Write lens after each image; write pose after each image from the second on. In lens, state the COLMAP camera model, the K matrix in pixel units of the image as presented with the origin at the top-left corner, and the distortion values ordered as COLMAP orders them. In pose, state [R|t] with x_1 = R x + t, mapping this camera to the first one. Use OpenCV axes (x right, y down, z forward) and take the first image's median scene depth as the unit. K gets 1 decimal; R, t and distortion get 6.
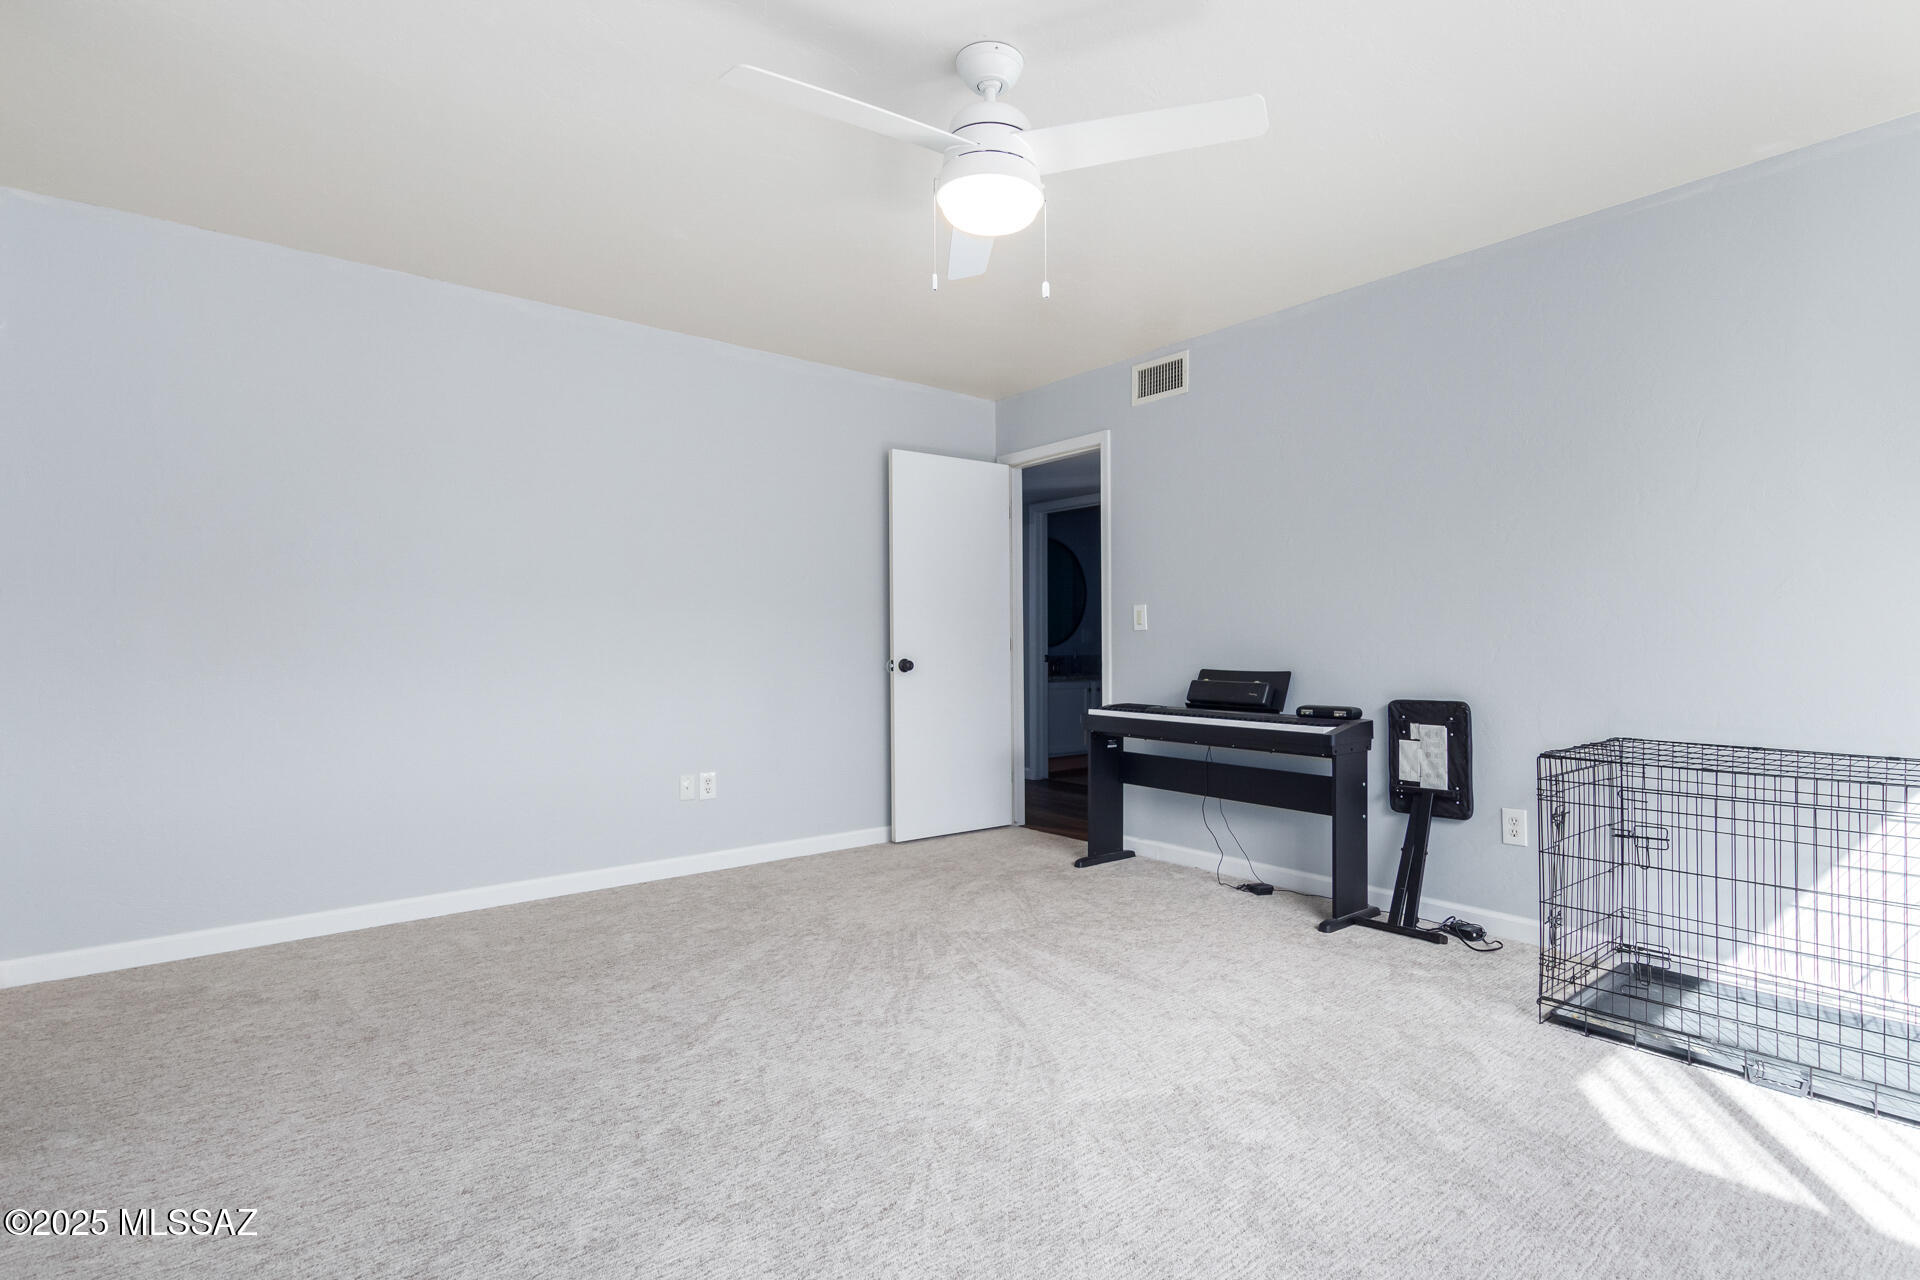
lens RADIAL K [[921.4, 0, 960.0], [0, 921.4, 640.0], [0, 0, 1]] dist [0.003799, 0.000152]
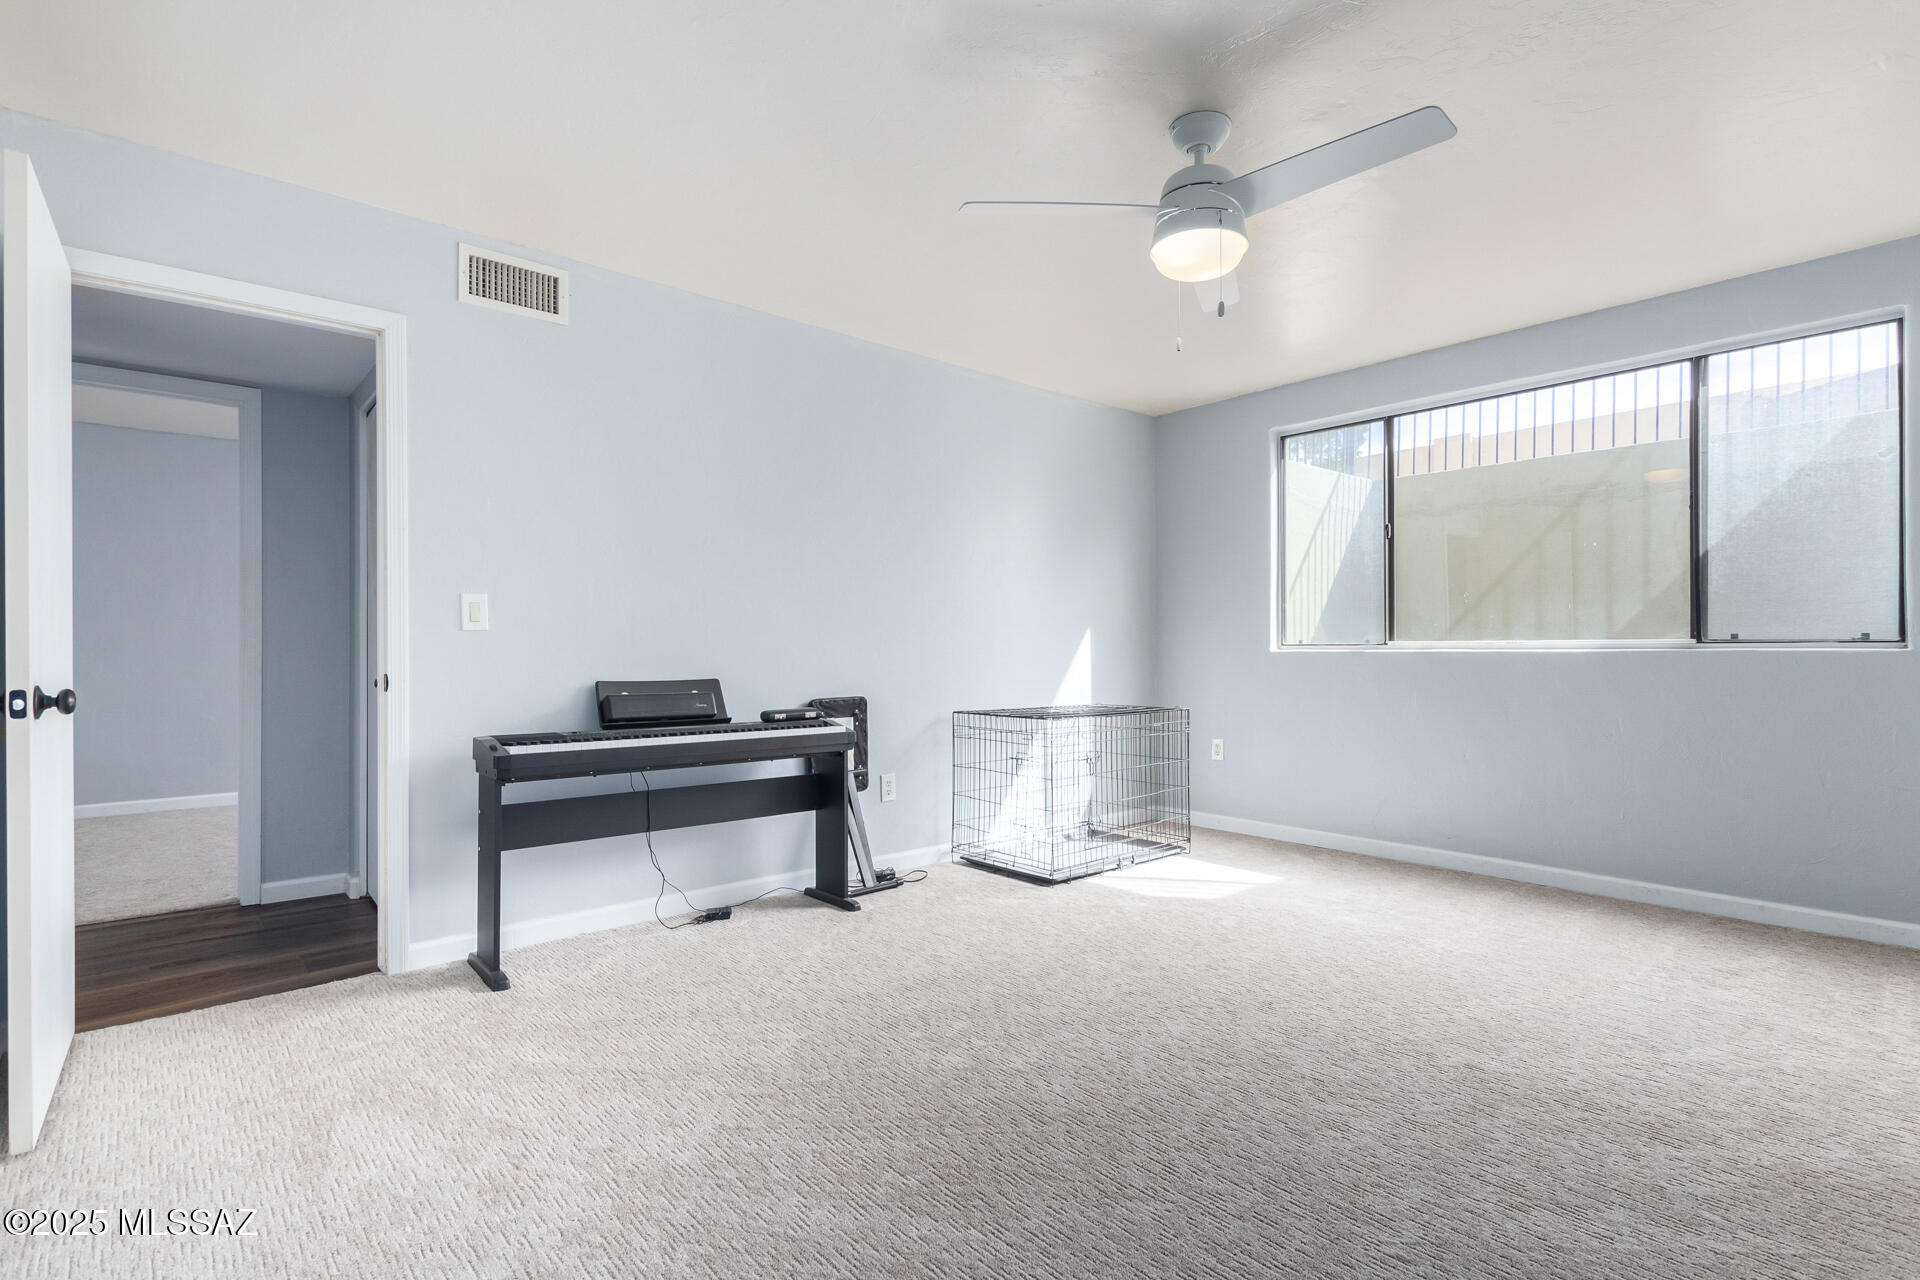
lens RADIAL K [[921.4, 0, 960.0], [0, 921.4, 640.0], [0, 0, 1]] dist [0.003799, 0.000152]
pose [[-0.038685, 0.015472, 0.999132, -0.608671], [-0.003687, 0.999871, -0.015626, 0.008283], [-0.999245, -0.004288, -0.038623, 0.788510]]
